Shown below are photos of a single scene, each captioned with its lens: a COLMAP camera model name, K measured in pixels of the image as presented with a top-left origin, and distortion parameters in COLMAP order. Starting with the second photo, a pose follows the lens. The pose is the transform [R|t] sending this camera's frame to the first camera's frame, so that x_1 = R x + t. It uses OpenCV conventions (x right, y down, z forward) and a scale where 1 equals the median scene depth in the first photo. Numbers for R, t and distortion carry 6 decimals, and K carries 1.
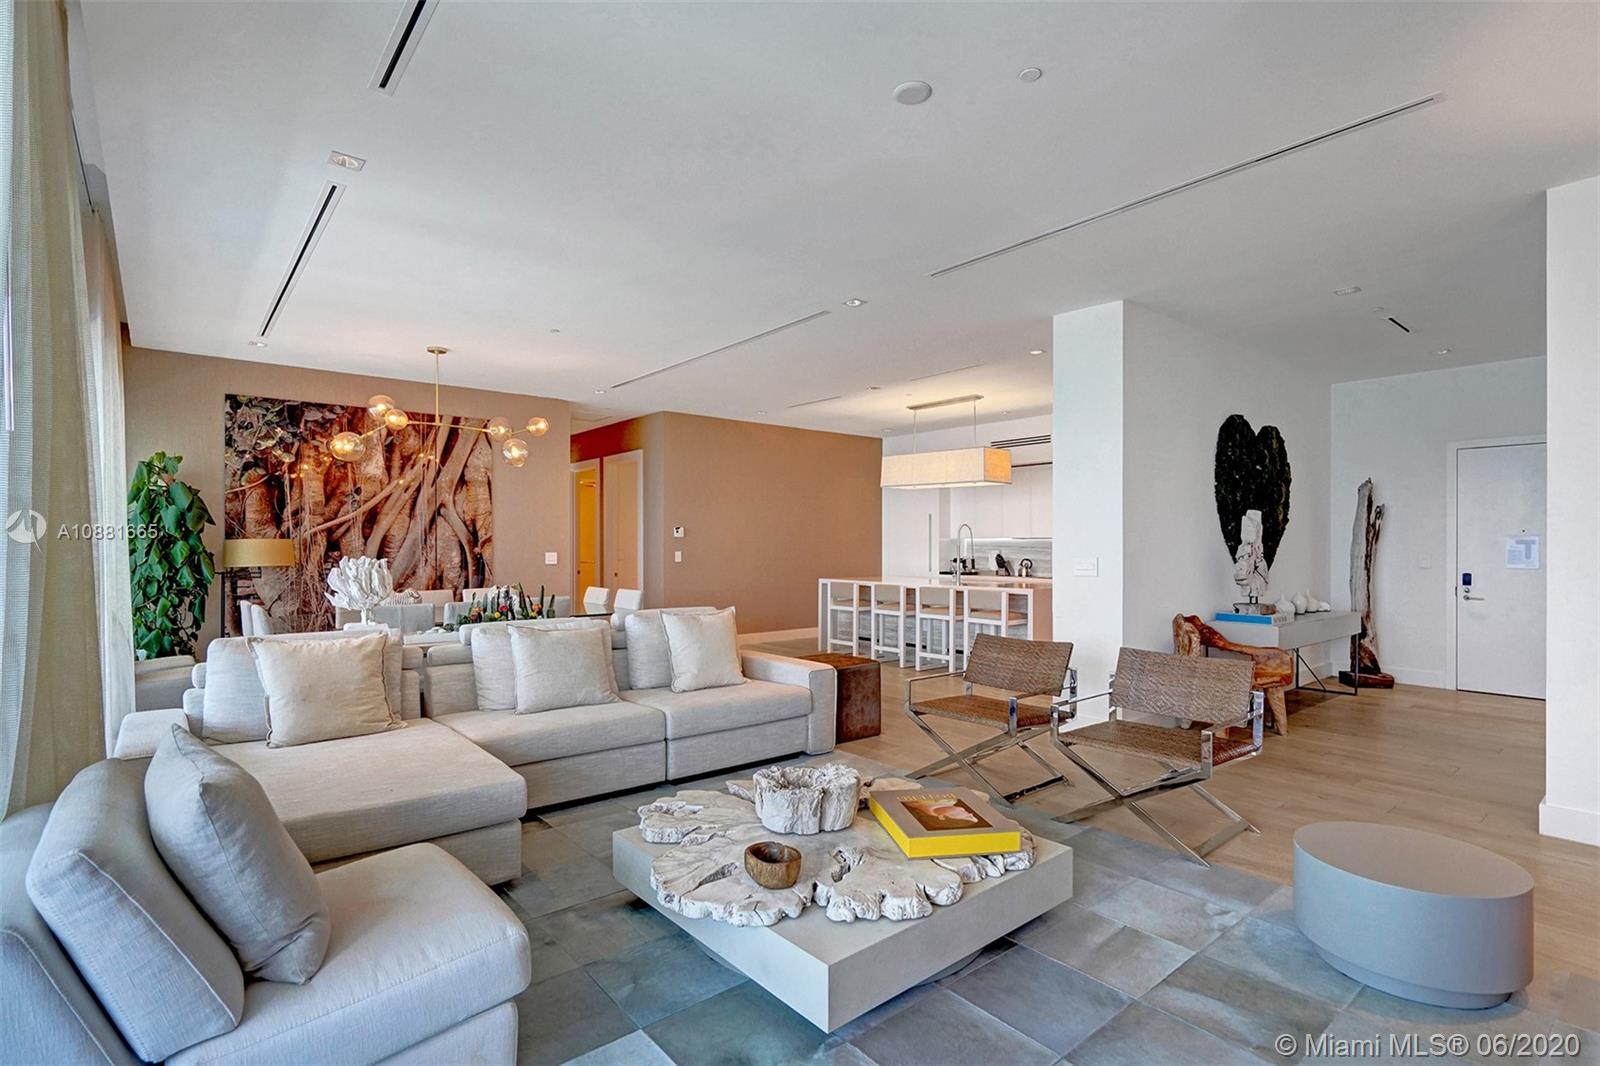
lens RADIAL K [[765.0, 0, 791.8], [0, 765.0, 544.5], [0, 0, 1]] dist [-0.002451, -0.000650]
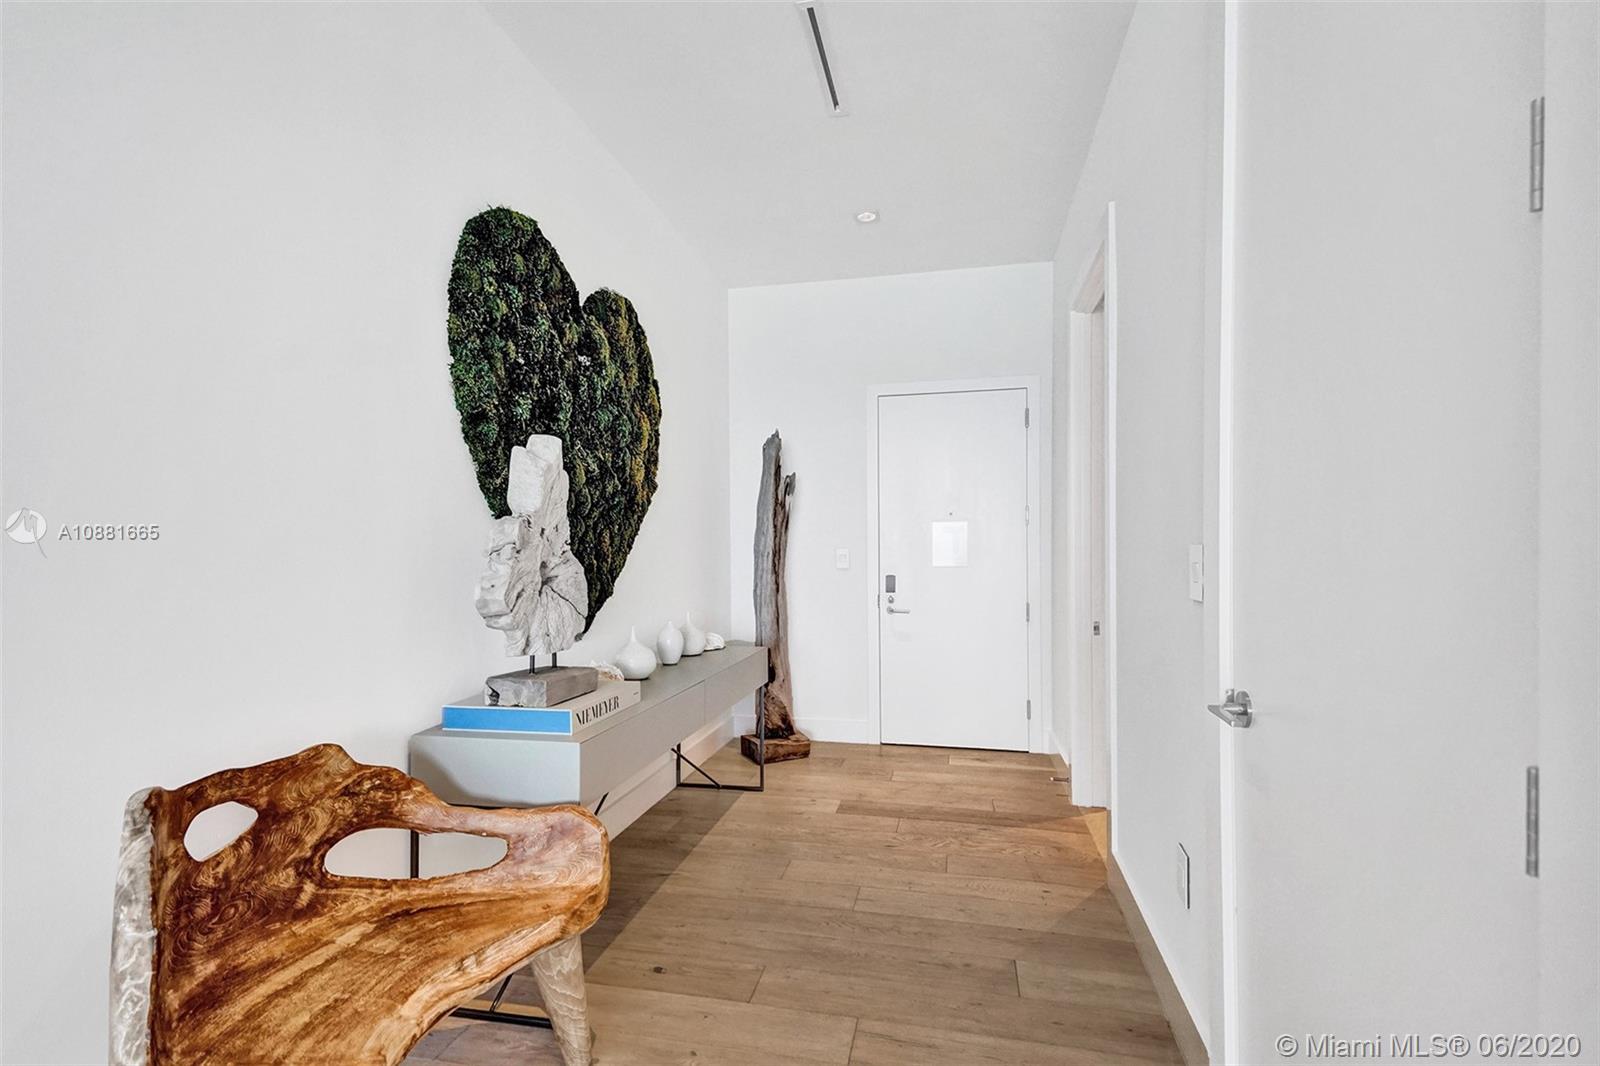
lens RADIAL K [[765.0, 0, 791.8], [0, 765.0, 544.5], [0, 0, 1]] dist [-0.002451, -0.000650]
pose [[0.785390, -0.003955, 0.618989, 0.360638], [0.009326, 0.999942, -0.005444, 0.012115], [-0.618931, 0.010049, 0.785381, 0.478256]]
